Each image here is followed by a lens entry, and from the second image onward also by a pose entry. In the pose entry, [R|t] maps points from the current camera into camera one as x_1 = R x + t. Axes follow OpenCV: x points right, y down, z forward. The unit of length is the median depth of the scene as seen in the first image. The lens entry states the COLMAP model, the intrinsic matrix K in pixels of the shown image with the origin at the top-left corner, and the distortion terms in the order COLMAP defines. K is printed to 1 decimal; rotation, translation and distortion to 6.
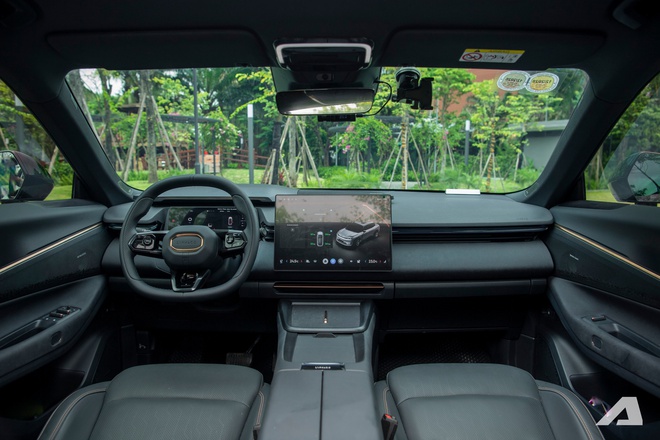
lens RADIAL K [[464.7, 0, 330.0], [0, 464.7, 220.0], [0, 0, 1]] dist [-0.000952, -0.000471]
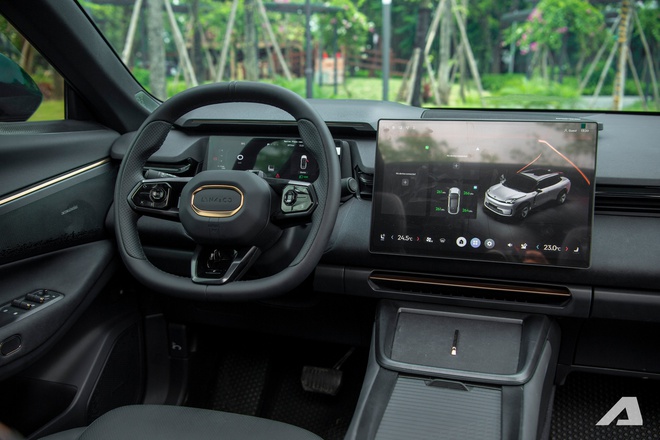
lens RADIAL K [[632.2, 0, 330.0], [0, 632.2, 220.0], [0, 0, 1]] dist [0.026022, 0.020122]
pose [[0.966841, 0.055548, -0.249264, 0.024174], [-0.027870, 0.993178, 0.113226, -0.017060], [0.253853, -0.102524, 0.961794, 0.227056]]
